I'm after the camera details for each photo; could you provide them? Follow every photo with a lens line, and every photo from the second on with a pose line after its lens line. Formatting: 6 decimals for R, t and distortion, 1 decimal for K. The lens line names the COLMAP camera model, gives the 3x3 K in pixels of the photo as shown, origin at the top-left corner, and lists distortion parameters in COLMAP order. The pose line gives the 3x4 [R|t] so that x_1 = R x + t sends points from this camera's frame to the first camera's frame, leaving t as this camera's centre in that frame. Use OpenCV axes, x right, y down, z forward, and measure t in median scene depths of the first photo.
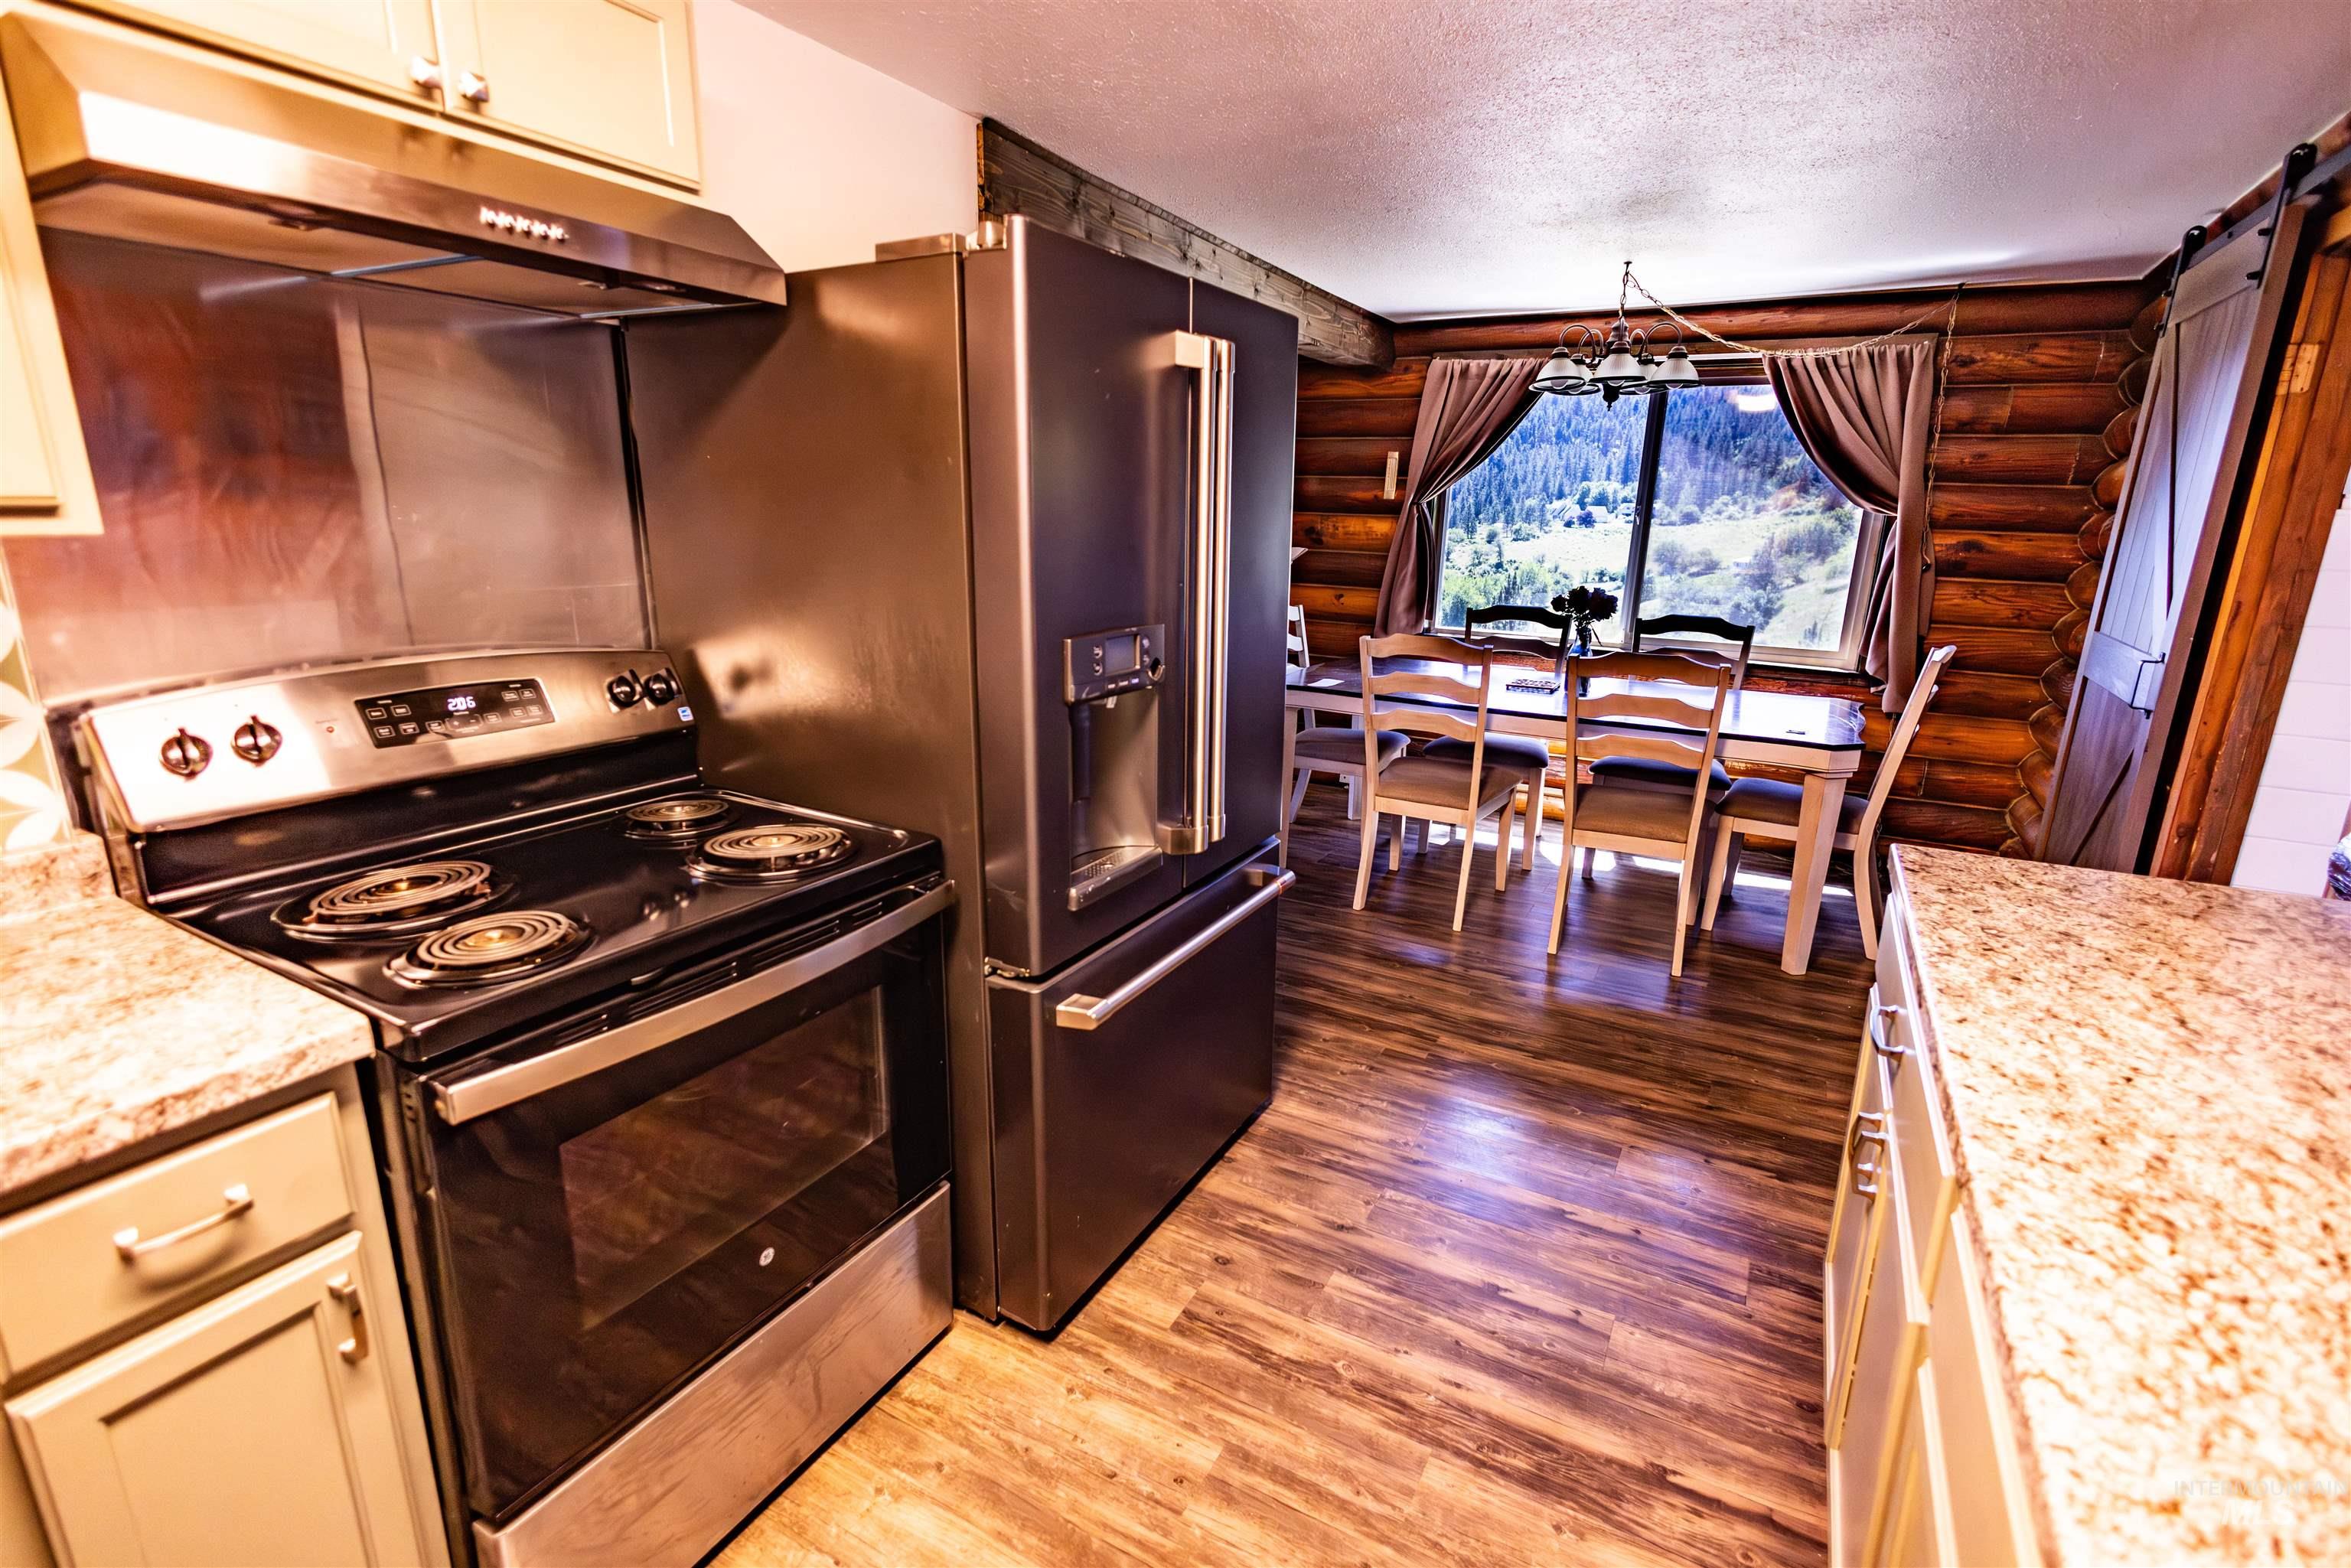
lens RADIAL K [[1084.7, 0, 1178.0], [0, 1084.7, 780.7], [0, 0, 1]] dist [0.006544, -0.000695]
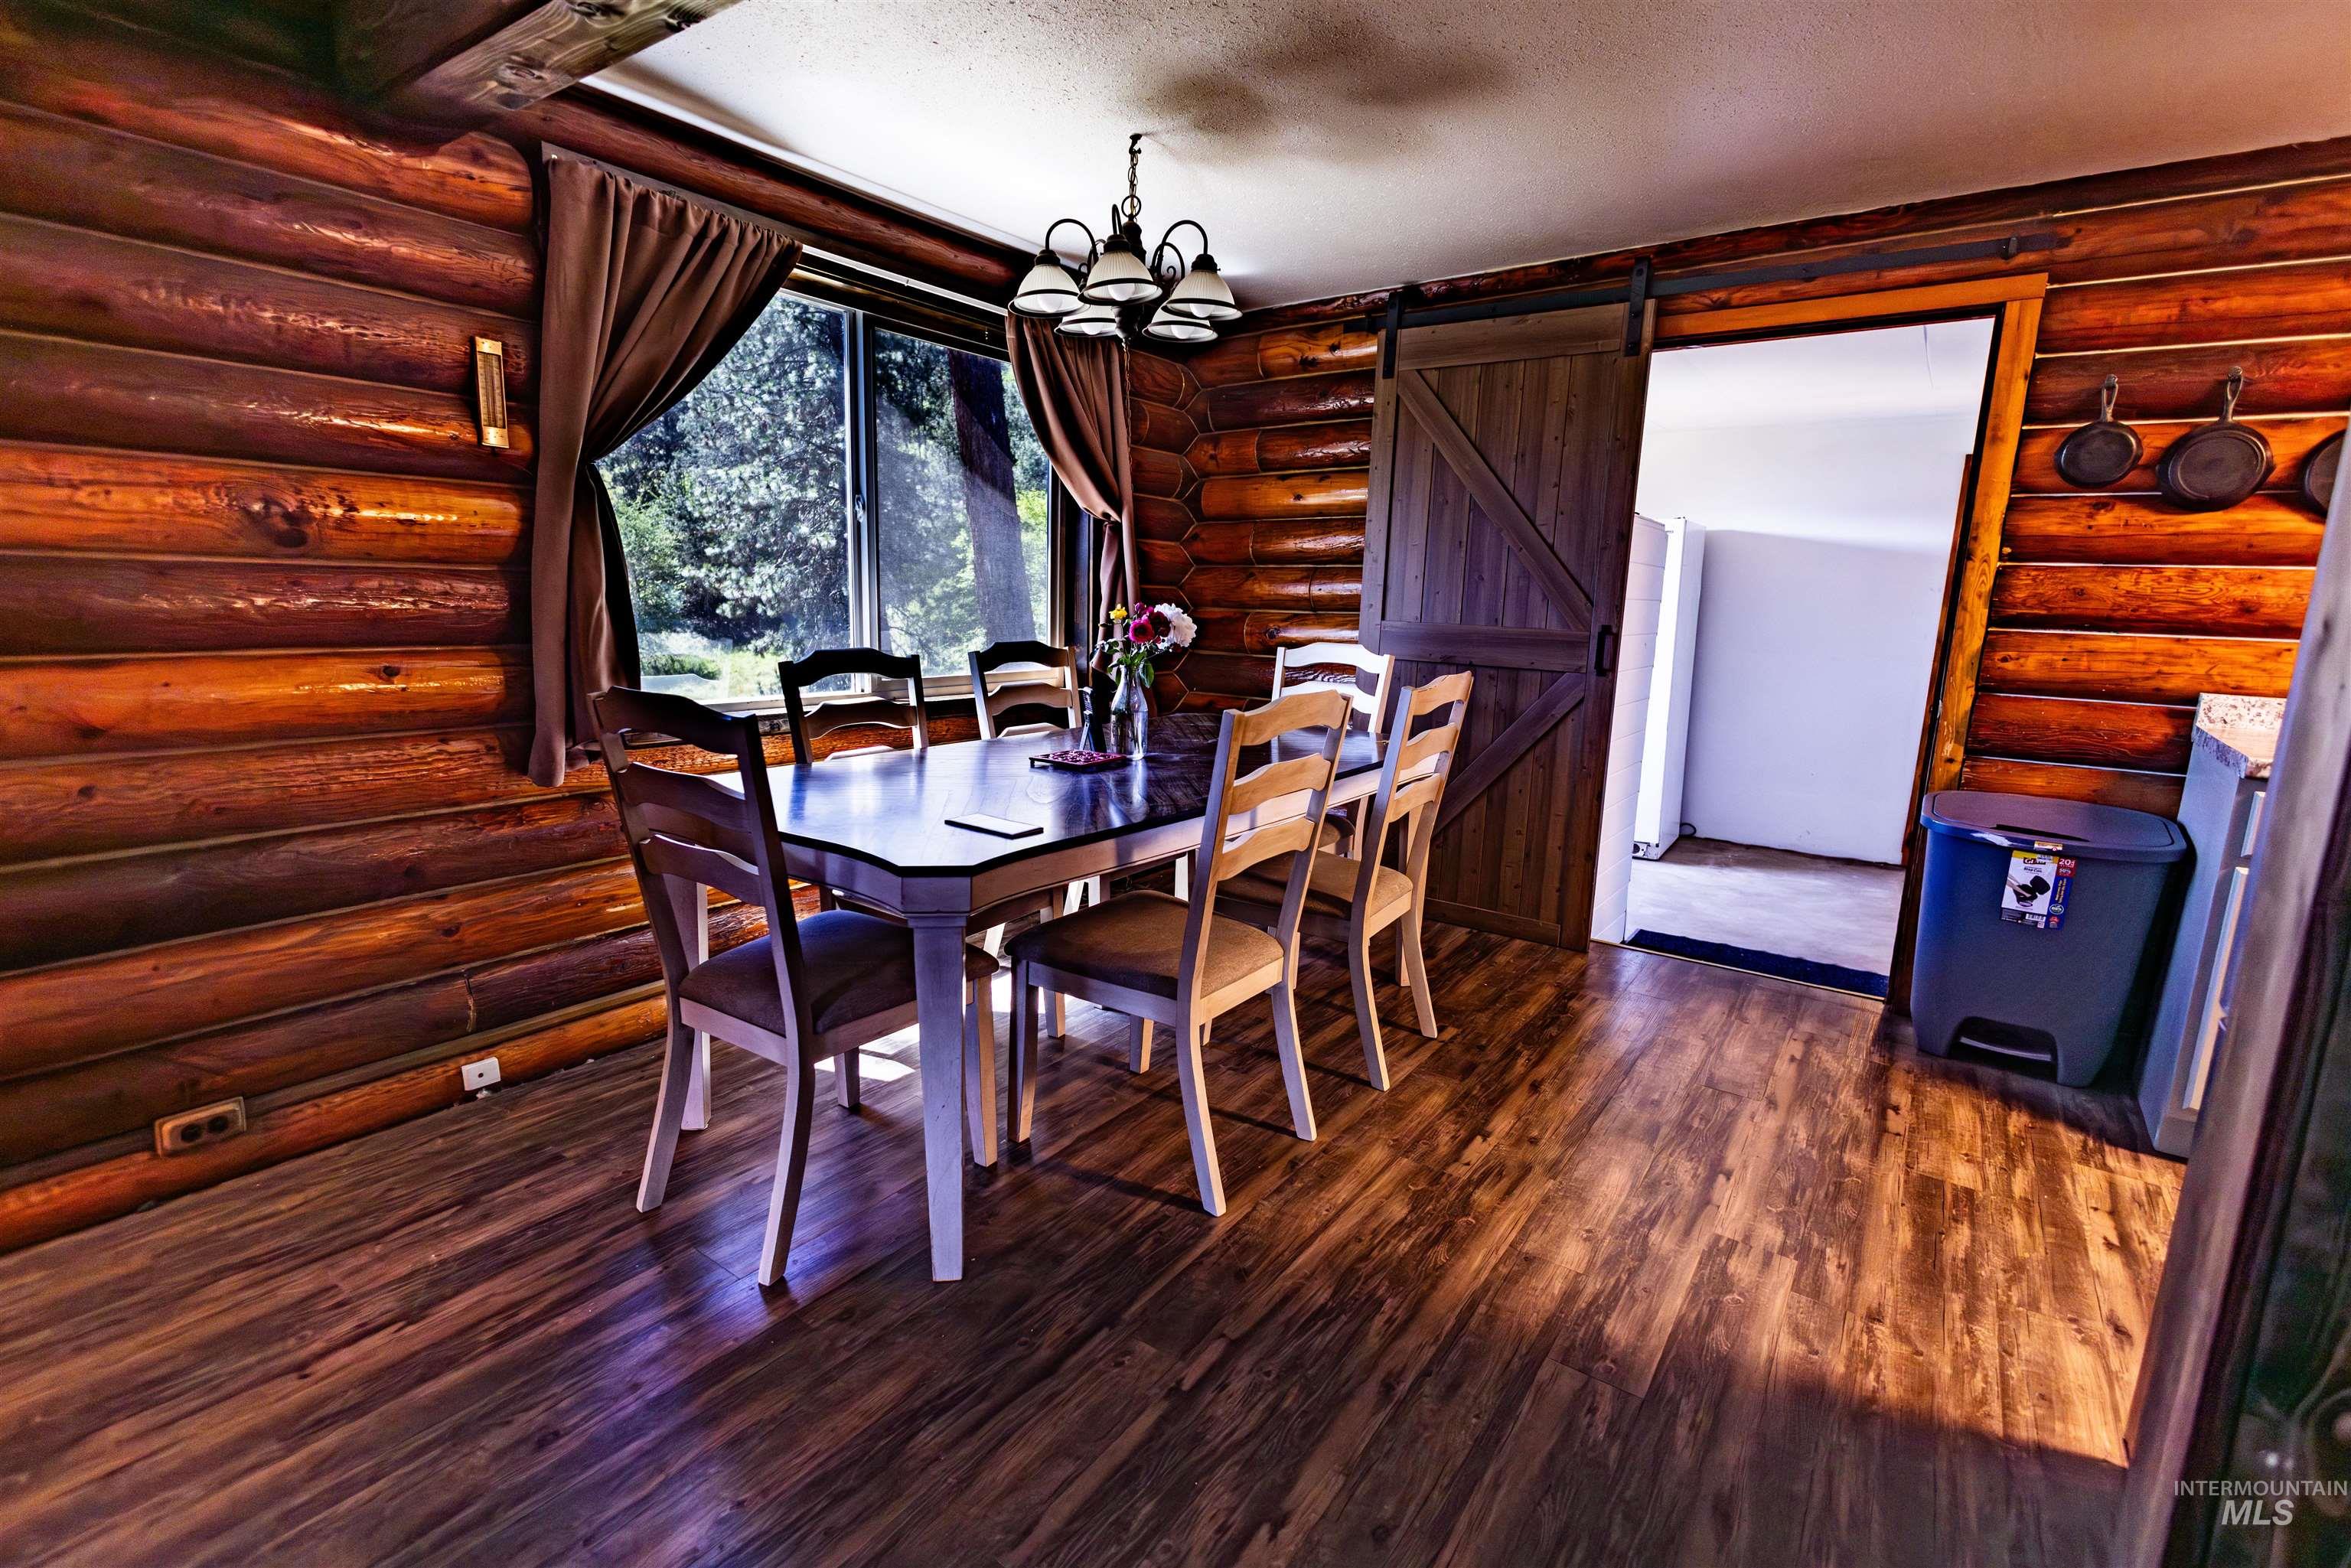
lens RADIAL K [[1084.7, 0, 1178.0], [0, 1084.7, 780.7], [0, 0, 1]] dist [0.006544, -0.000695]
pose [[0.106264, -0.189283, 0.976156, -0.677871], [0.227254, 0.960354, 0.161480, -0.374451], [-0.968020, 0.204675, 0.145067, 1.919903]]
